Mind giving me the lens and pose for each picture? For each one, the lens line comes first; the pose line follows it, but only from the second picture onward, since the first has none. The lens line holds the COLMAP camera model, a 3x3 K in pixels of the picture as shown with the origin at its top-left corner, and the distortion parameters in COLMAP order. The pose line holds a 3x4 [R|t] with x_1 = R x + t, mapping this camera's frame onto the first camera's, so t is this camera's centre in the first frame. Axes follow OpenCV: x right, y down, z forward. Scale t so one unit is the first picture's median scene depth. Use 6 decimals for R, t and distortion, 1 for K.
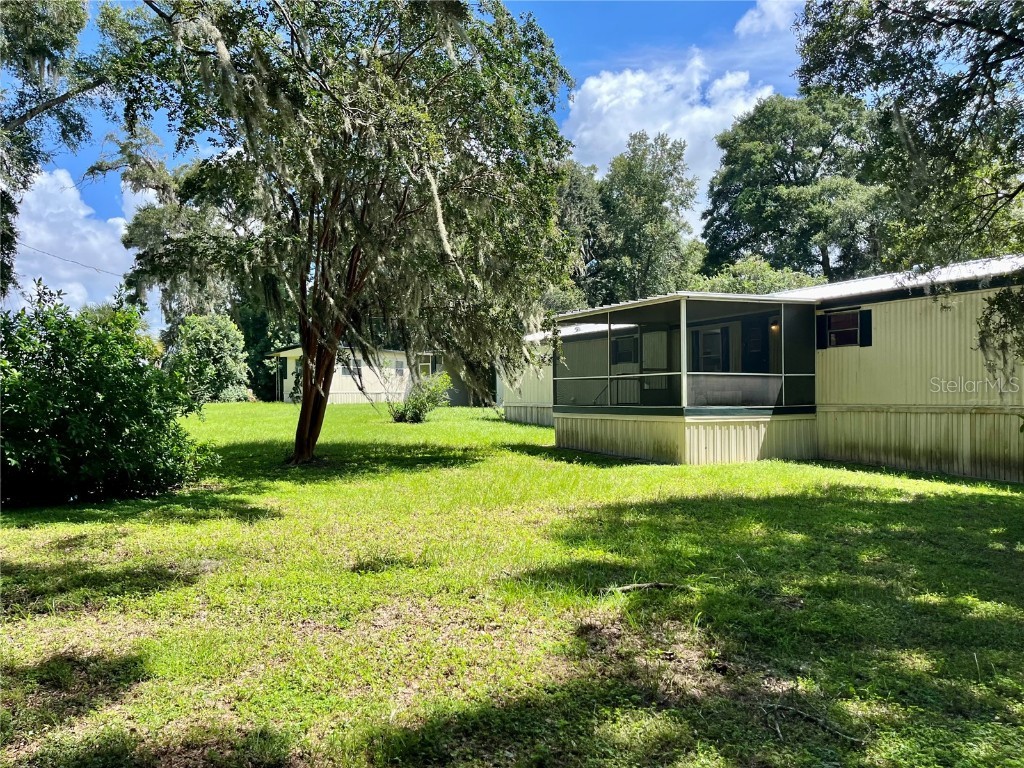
lens RADIAL K [[796.3, 0, 507.2], [0, 796.3, 390.8], [0, 0, 1]] dist [0.078774, -0.119831]
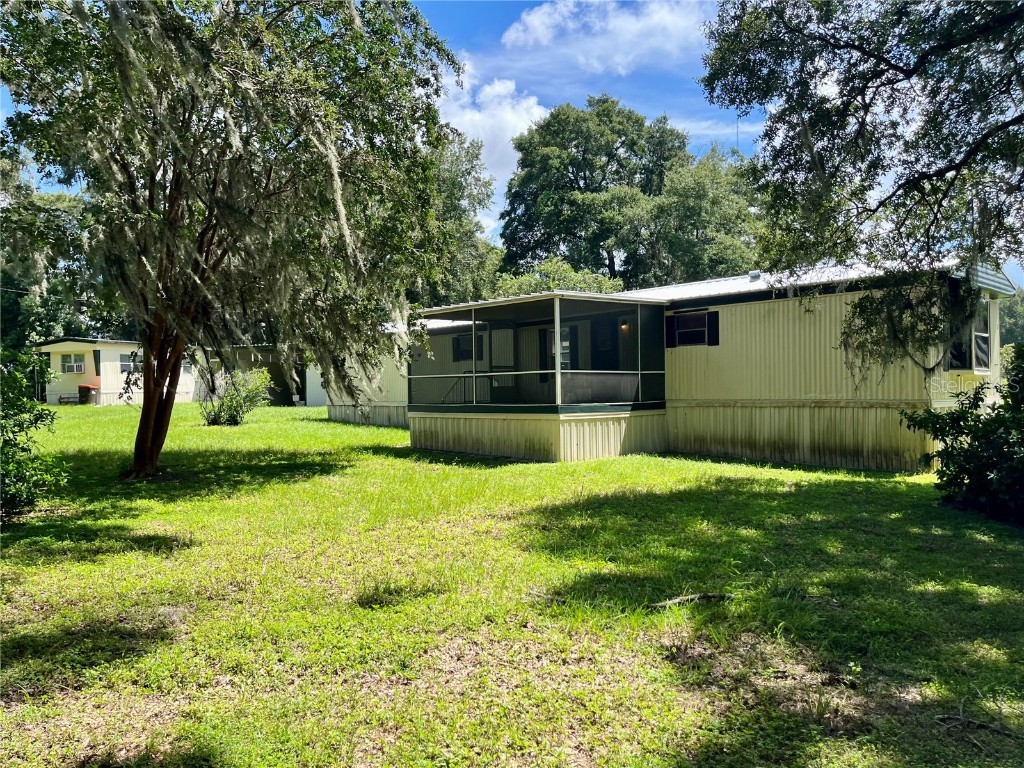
lens RADIAL K [[796.3, 0, 507.2], [0, 796.3, 390.8], [0, 0, 1]] dist [0.078774, -0.119831]
pose [[0.960265, -0.009841, 0.278915, -0.109583], [0.008440, 0.999945, 0.006225, -0.003629], [-0.278961, -0.003623, 0.960296, 0.052811]]
